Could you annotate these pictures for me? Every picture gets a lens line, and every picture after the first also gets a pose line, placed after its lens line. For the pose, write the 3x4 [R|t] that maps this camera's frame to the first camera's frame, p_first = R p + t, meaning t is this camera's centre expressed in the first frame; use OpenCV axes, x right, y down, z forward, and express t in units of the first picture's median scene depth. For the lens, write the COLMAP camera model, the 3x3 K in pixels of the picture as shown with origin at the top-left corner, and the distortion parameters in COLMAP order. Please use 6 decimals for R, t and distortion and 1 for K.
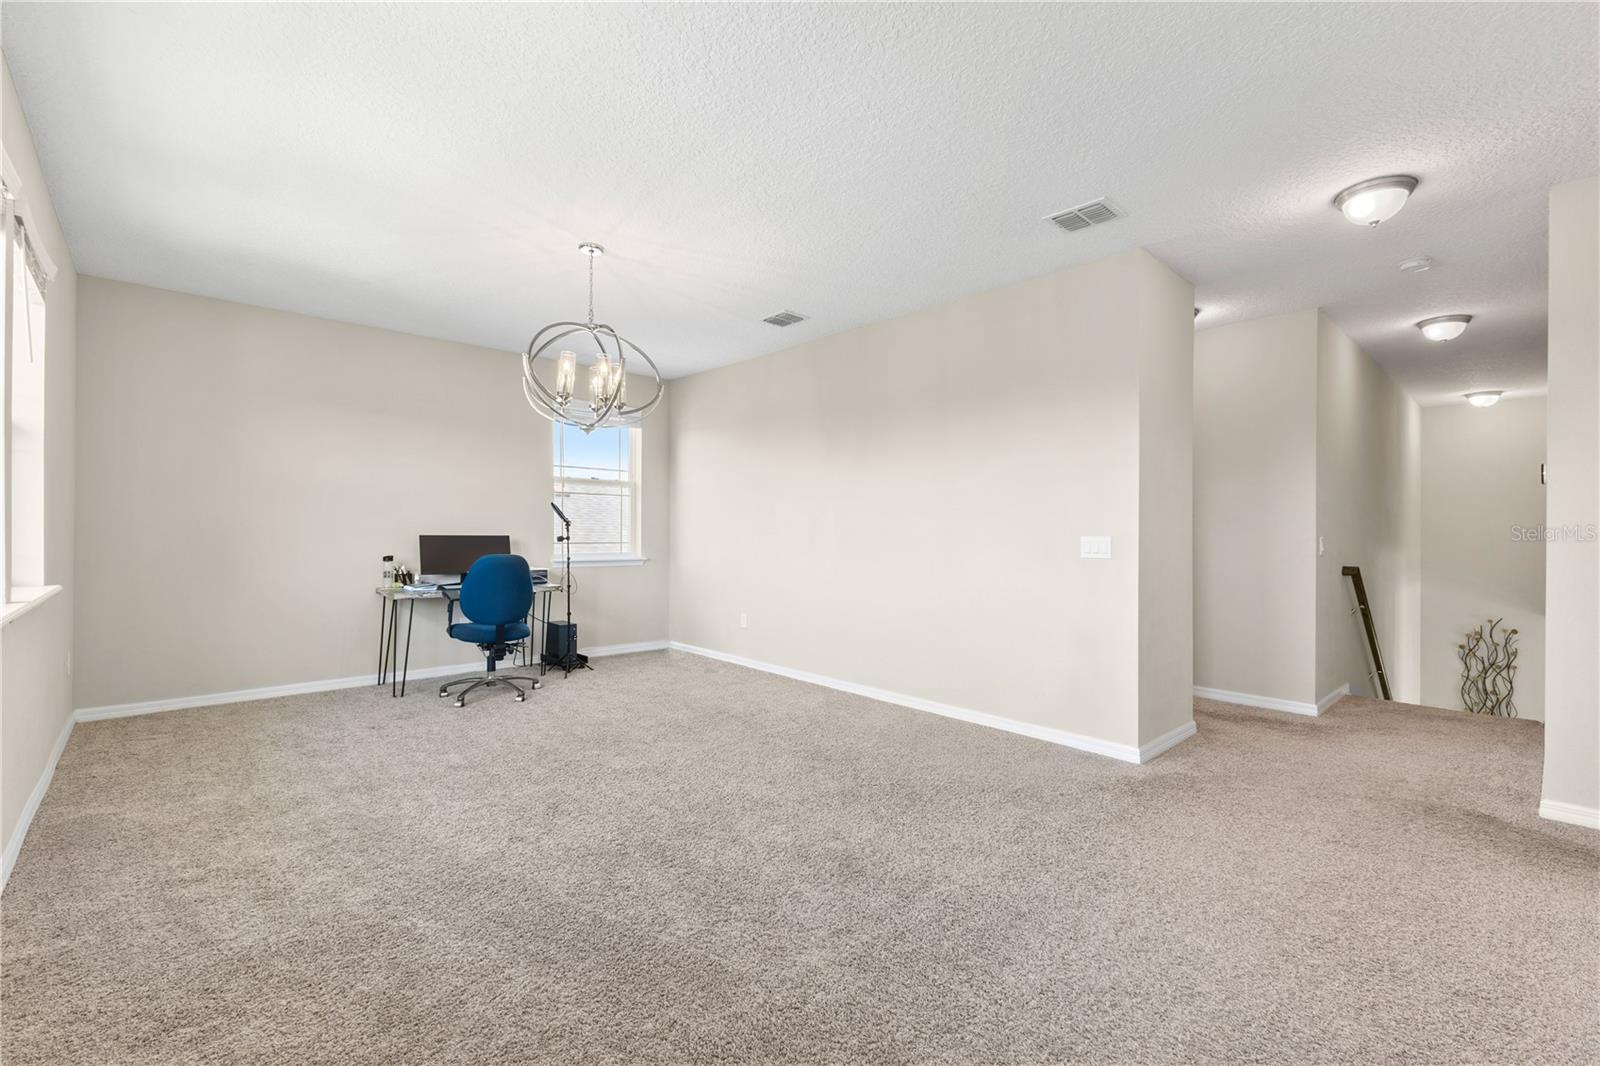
lens RADIAL K [[695.3, 0, 798.6], [0, 695.3, 536.4], [0, 0, 1]] dist [0.007560, -0.001318]
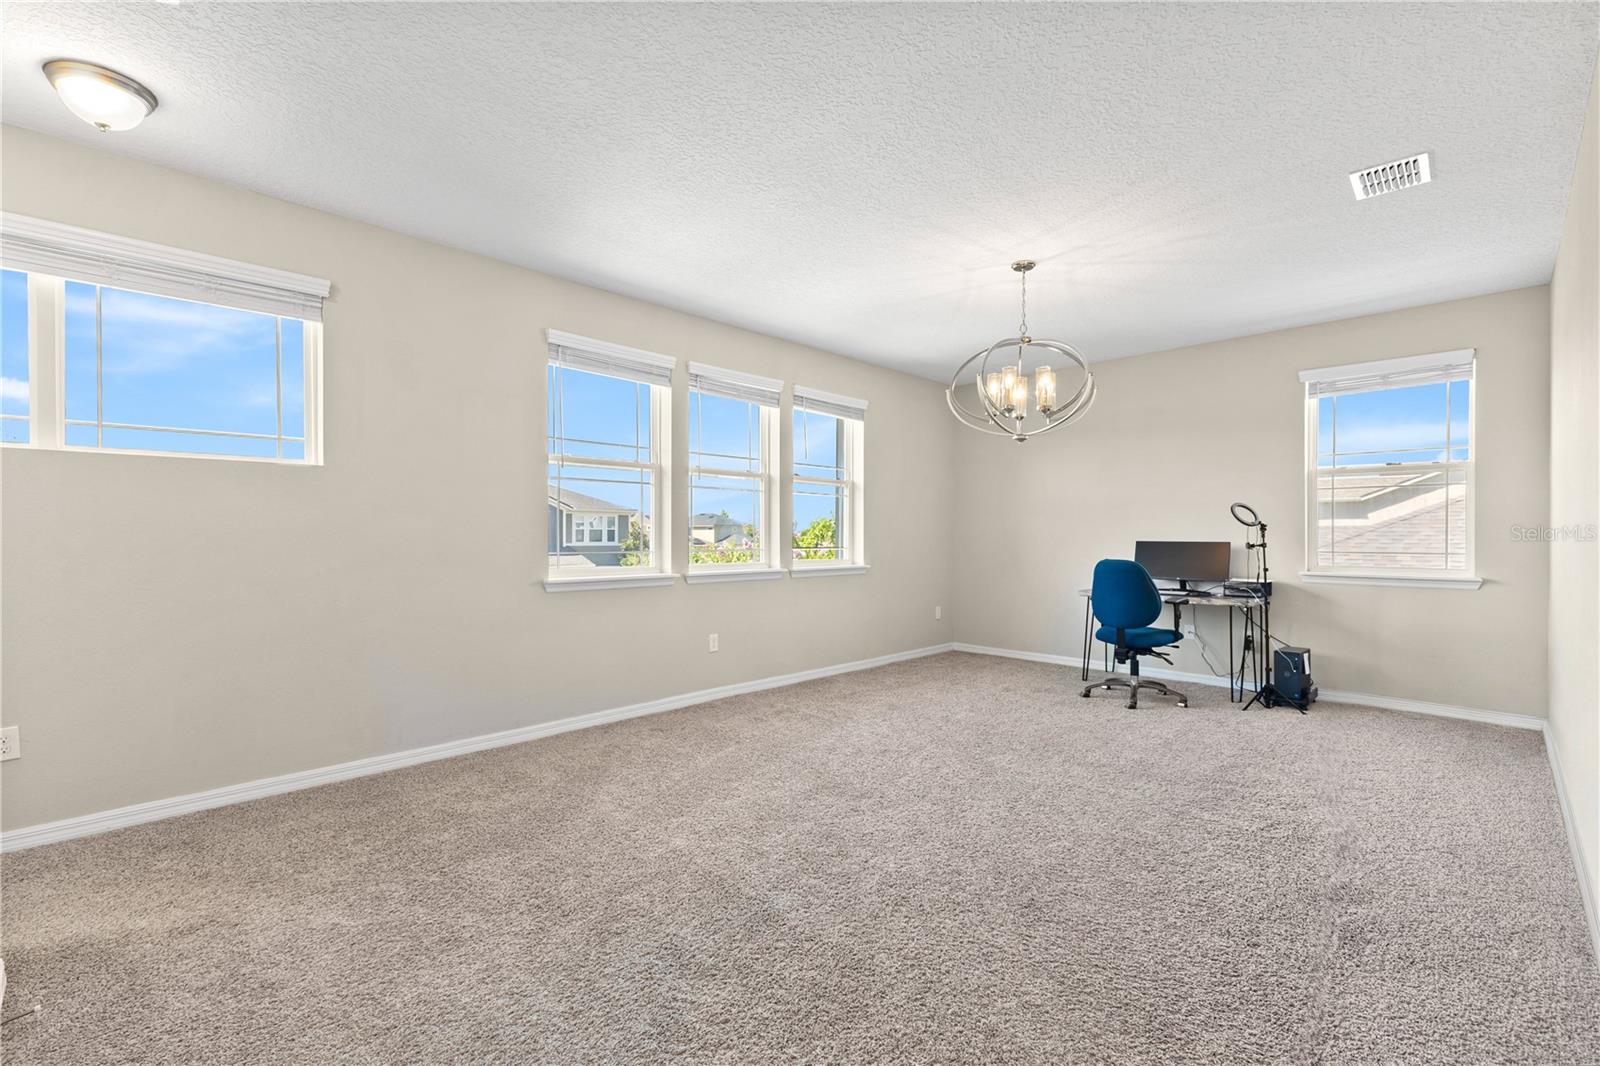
lens RADIAL K [[695.3, 0, 792.5], [0, 695.3, 537.2], [0, 0, 1]] dist [0.007560, -0.001318]
pose [[0.037105, -0.002267, -0.999309, 0.605424], [-0.008762, 0.999958, -0.002594, -0.000171], [0.999273, 0.008852, 0.037084, 0.503336]]
